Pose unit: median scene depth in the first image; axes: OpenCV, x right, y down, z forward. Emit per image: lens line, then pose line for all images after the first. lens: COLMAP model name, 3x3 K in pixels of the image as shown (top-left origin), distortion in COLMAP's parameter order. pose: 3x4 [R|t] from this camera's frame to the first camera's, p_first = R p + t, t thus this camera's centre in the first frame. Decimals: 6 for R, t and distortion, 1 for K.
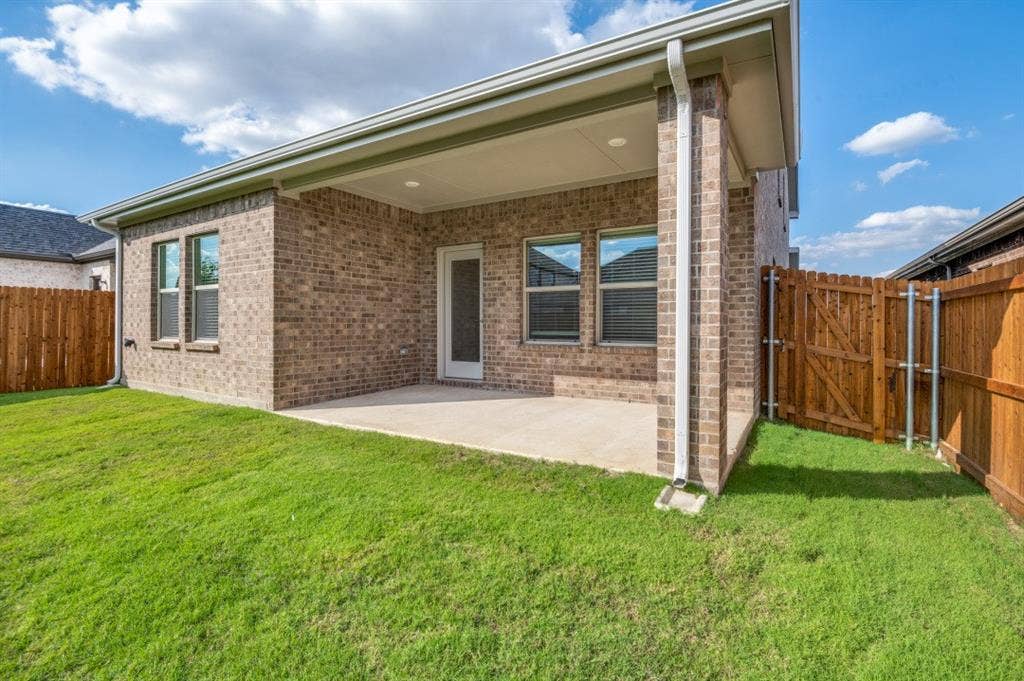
lens RADIAL K [[472.1, 0, 511.3], [0, 472.1, 330.6], [0, 0, 1]] dist [-0.007884, -0.006607]
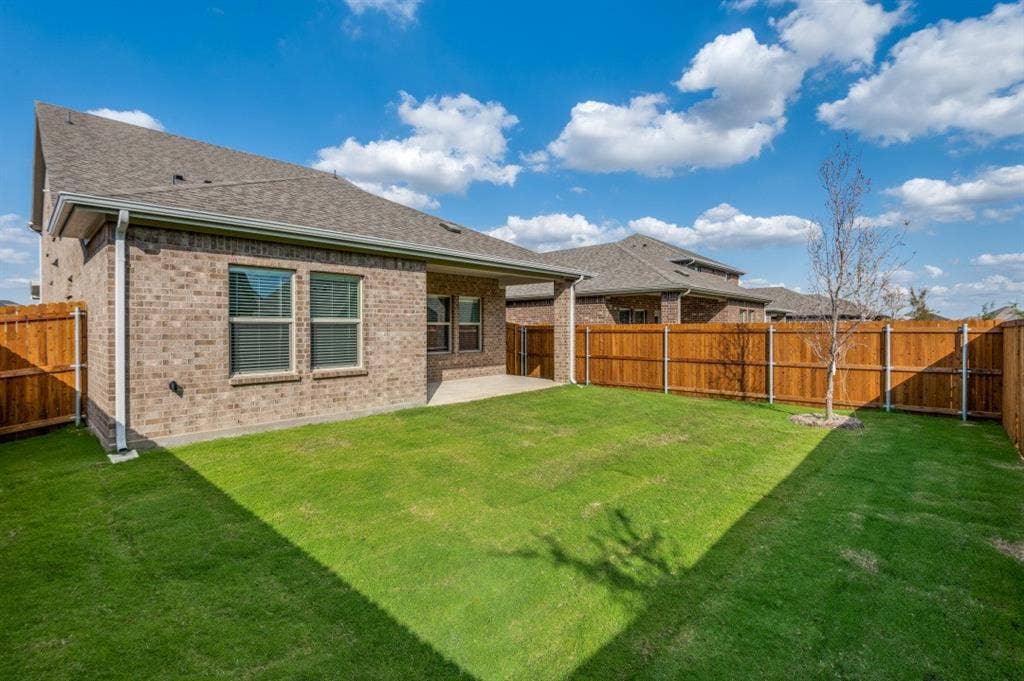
lens RADIAL K [[472.1, 0, 511.3], [0, 472.1, 330.6], [0, 0, 1]] dist [-0.007884, -0.006607]
pose [[0.190305, -0.007571, 0.981696, -1.870426], [0.007163, 0.999954, 0.006323, -0.079939], [-0.981699, 0.005828, 0.190350, 0.407884]]
